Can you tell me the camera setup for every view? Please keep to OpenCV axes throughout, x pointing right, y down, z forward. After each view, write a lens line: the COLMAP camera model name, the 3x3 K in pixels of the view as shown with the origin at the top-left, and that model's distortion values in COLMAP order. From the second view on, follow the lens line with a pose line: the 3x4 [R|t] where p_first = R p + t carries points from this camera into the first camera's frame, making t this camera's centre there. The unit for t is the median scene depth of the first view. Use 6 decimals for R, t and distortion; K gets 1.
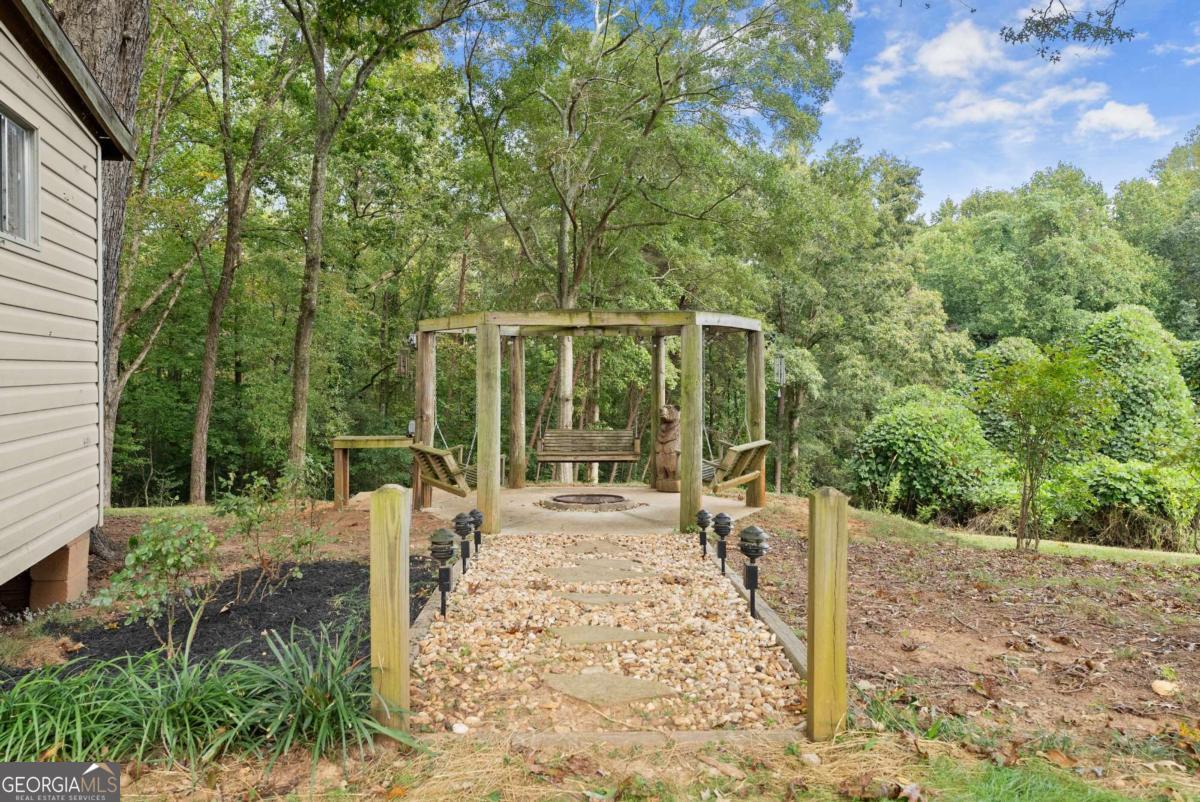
lens RADIAL K [[809.6, 0, 599.2], [0, 809.6, 375.5], [0, 0, 1]] dist [-0.005793, -0.004204]
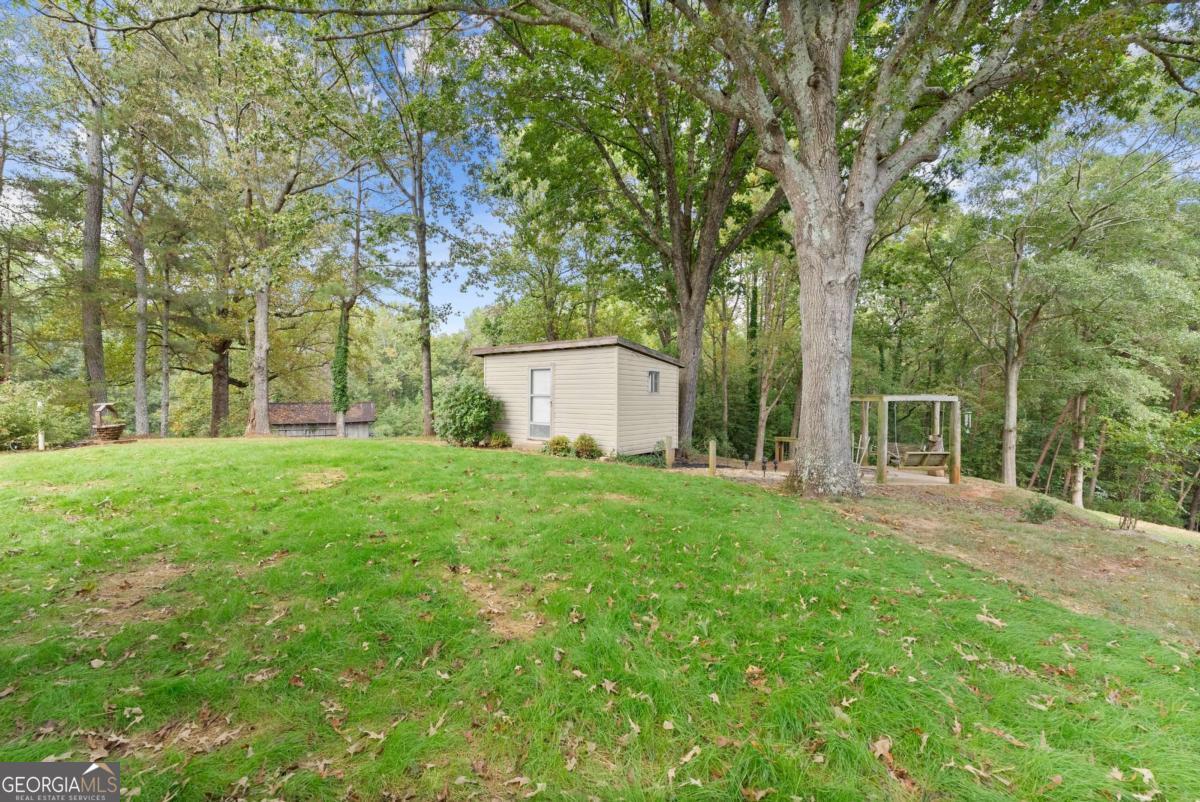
lens RADIAL K [[476.6, 0, 601.5], [0, 476.6, 402.3], [0, 0, 1]] dist [0.000529, 0.000014]
pose [[0.581123, 0.012147, -0.813725, 0.227328], [-0.016233, 0.999863, 0.003333, -0.013669], [0.813654, 0.011272, 0.581240, -0.159175]]
